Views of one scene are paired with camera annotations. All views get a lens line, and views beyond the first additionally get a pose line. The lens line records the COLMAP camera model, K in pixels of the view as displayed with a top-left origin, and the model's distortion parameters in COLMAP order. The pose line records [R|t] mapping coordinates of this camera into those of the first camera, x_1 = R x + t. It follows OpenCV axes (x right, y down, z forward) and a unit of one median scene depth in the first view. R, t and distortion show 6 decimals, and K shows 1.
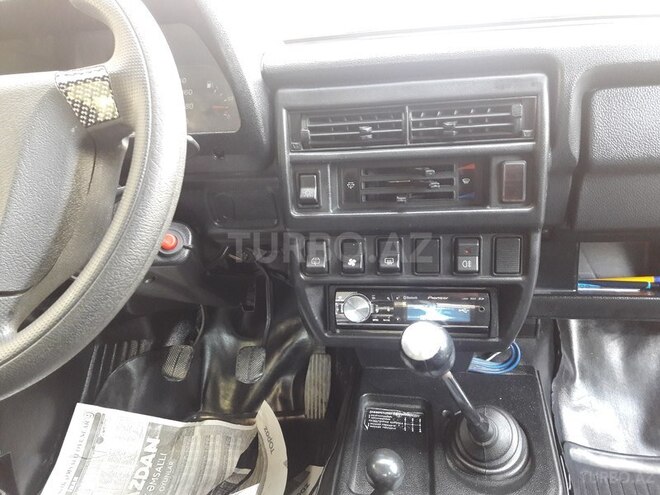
lens RADIAL K [[540.0, 0, 330.0], [0, 540.0, 247.5], [0, 0, 1]] dist [0.006195, -0.002431]
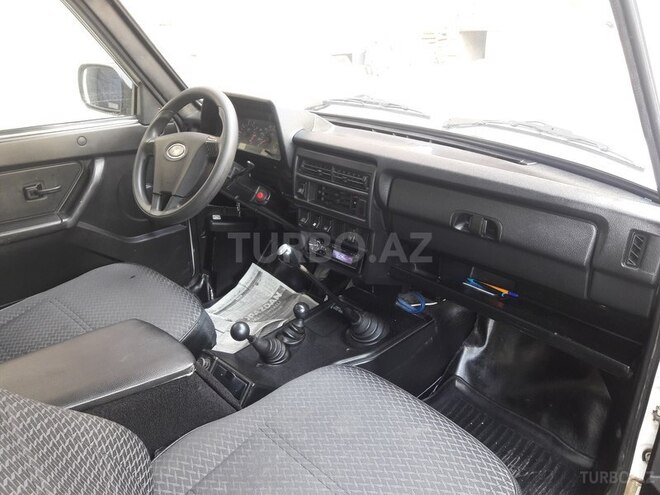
lens RADIAL K [[540.0, 0, 330.0], [0, 540.0, 247.5], [0, 0, 1]] dist [0.006195, -0.002431]
pose [[0.809376, 0.293442, -0.508726, 0.795960], [-0.252280, 0.955952, 0.150037, -0.147332], [0.530345, 0.006905, 0.847754, -0.575088]]
